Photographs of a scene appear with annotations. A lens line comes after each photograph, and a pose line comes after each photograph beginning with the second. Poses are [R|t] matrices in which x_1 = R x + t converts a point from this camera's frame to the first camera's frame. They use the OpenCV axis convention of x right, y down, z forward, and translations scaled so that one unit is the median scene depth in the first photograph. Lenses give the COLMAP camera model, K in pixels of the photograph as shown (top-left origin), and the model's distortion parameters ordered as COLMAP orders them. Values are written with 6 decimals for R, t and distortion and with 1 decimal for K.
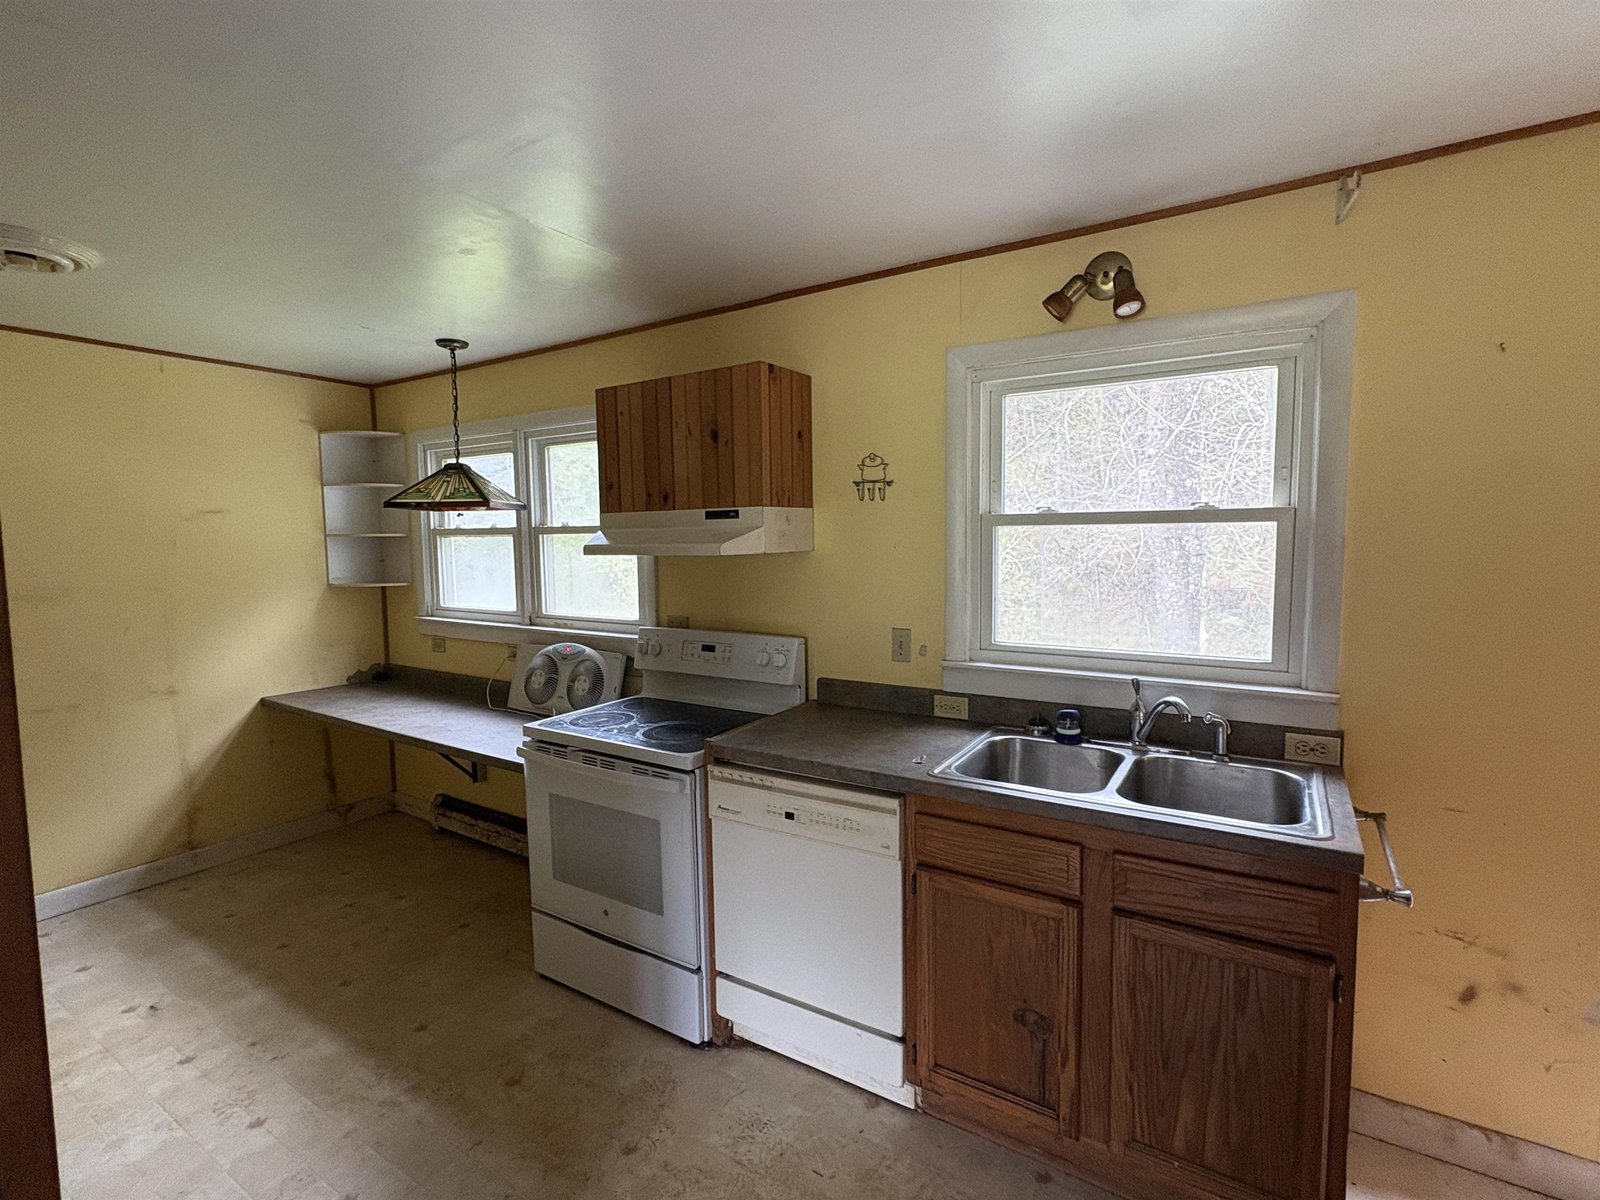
lens RADIAL K [[752.7, 0, 797.6], [0, 752.7, 597.7], [0, 0, 1]] dist [-0.004632, -0.000203]
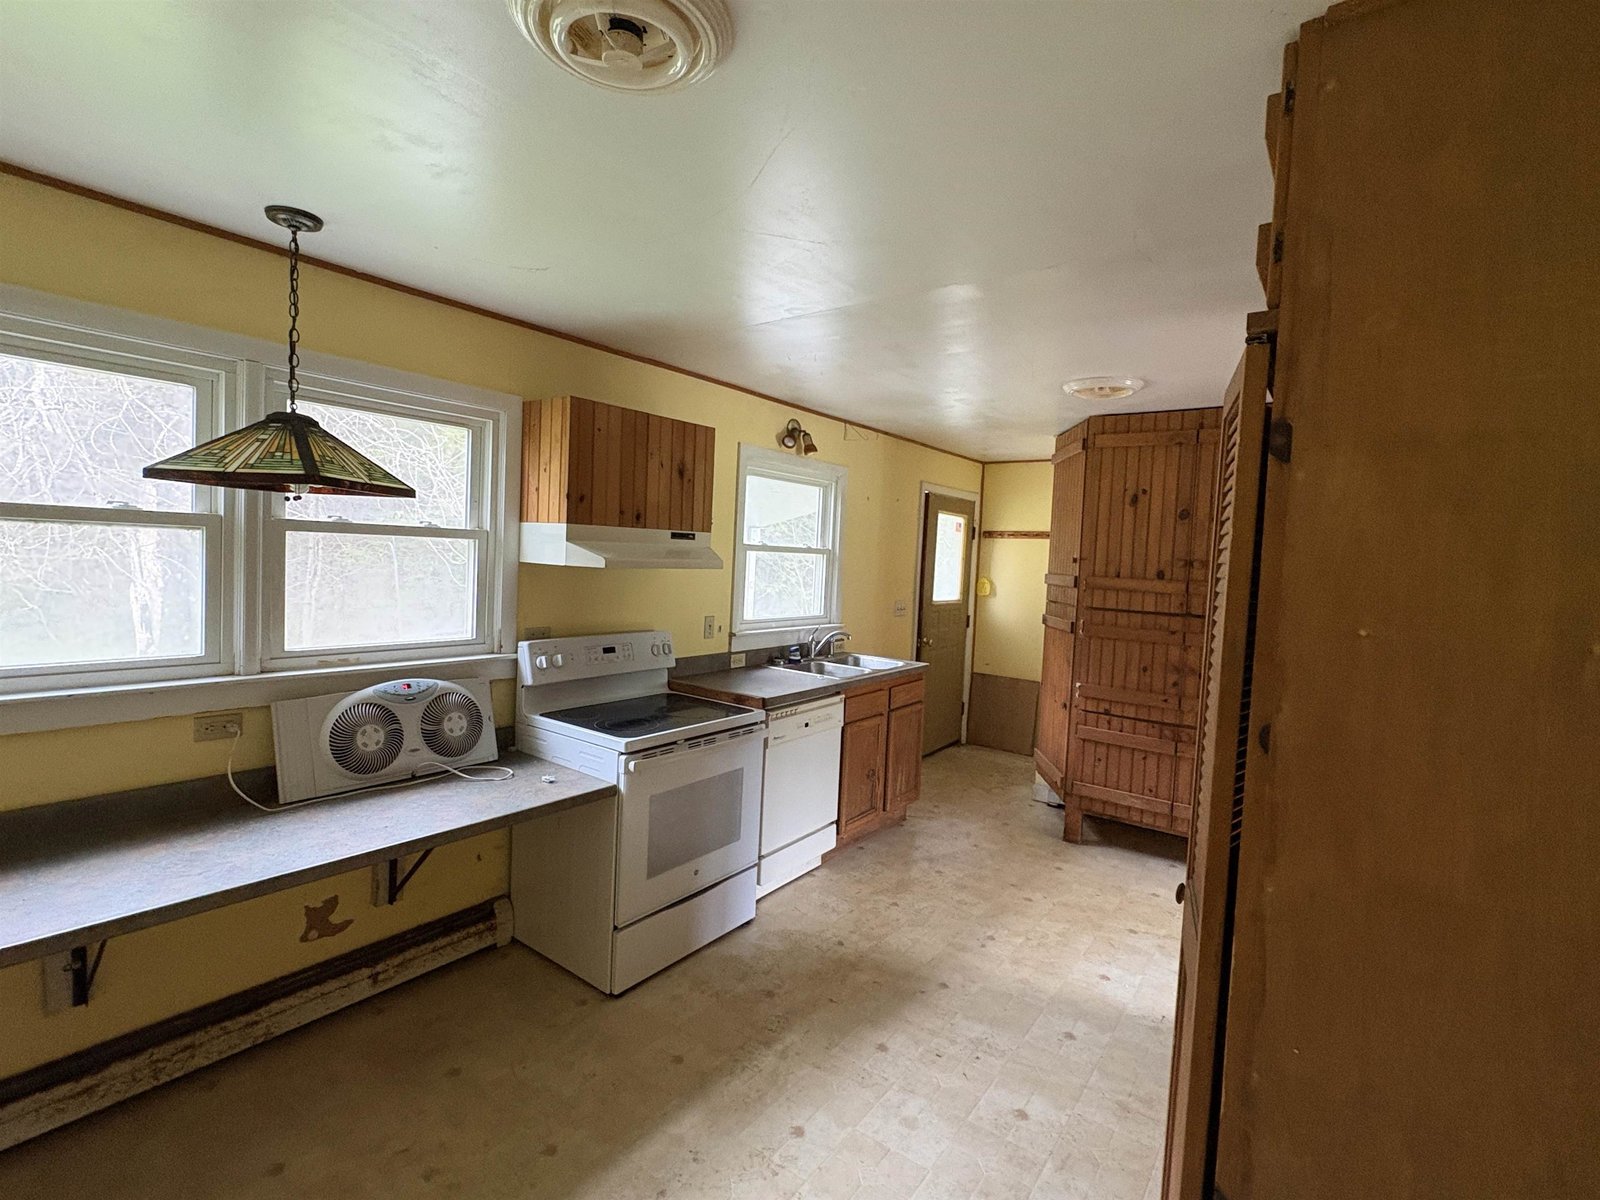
lens RADIAL K [[752.7, 0, 813.1], [0, 752.7, 589.8], [0, 0, 1]] dist [-0.004632, -0.000203]
pose [[0.051063, -0.035367, 0.998069, -1.322508], [0.027286, 0.999049, 0.034006, -0.055620], [-0.998323, 0.025497, 0.051980, 0.698386]]
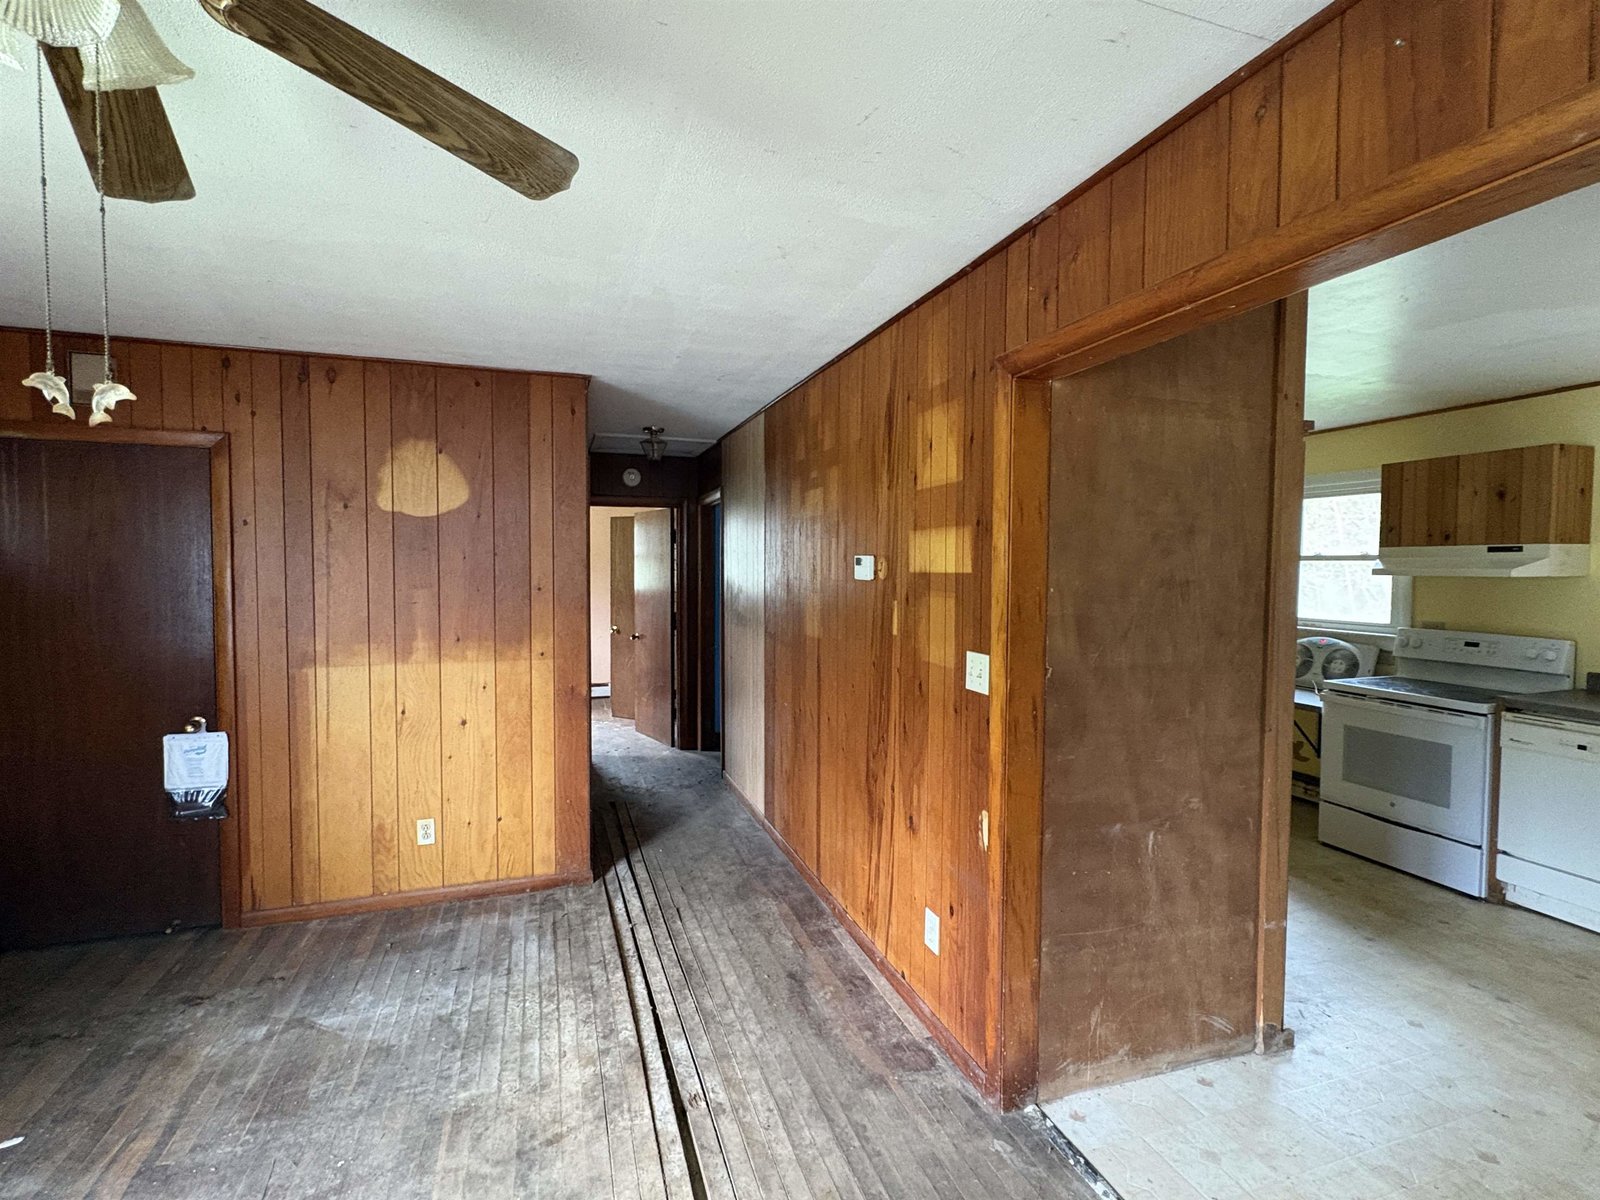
lens RADIAL K [[752.7, 0, 796.6], [0, 752.7, 599.1], [0, 0, 1]] dist [-0.004632, -0.000203]
pose [[0.779093, 0.047324, -0.625119, -0.248959], [-0.065900, 0.997804, -0.006595, 0.081995], [0.623434, 0.046333, 0.780502, -0.937321]]
